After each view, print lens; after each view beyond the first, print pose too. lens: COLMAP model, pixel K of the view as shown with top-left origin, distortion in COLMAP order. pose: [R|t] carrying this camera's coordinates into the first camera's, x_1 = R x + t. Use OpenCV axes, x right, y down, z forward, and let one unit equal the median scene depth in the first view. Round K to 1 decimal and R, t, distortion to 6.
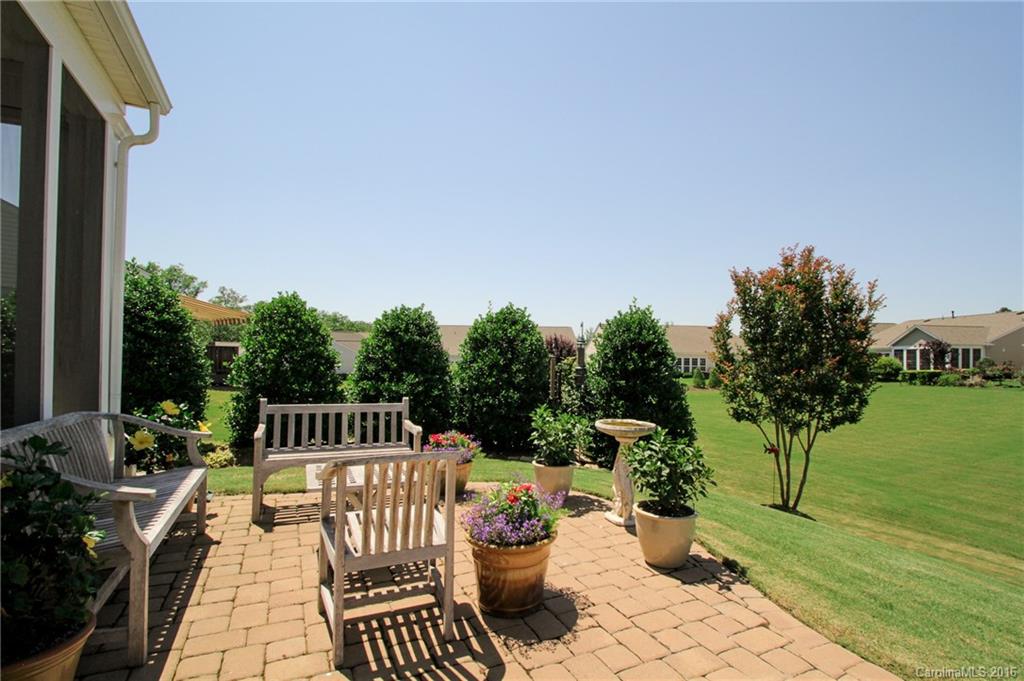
lens RADIAL K [[496.6, 0, 523.0], [0, 496.6, 353.0], [0, 0, 1]] dist [0.016425, -0.021206]
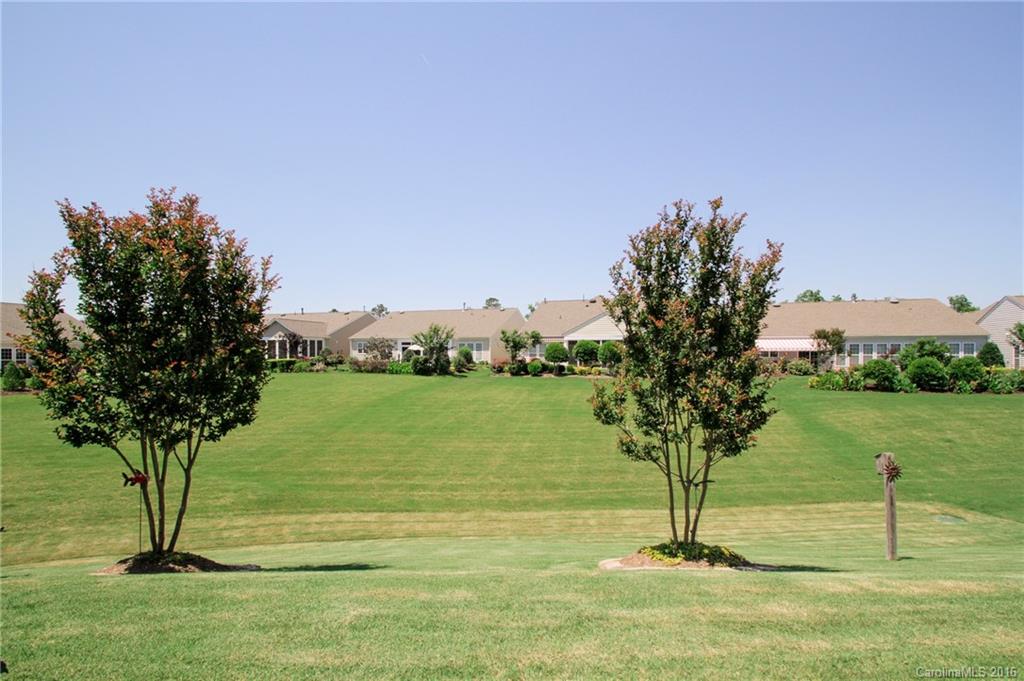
lens RADIAL K [[496.6, 0, 523.0], [0, 496.6, 353.0], [0, 0, 1]] dist [0.016425, -0.021206]
pose [[0.420505, -0.011444, 0.907218, 0.100309], [-0.005468, 0.999870, 0.015148, 0.006540], [-0.907274, -0.011330, 0.420388, 0.222069]]
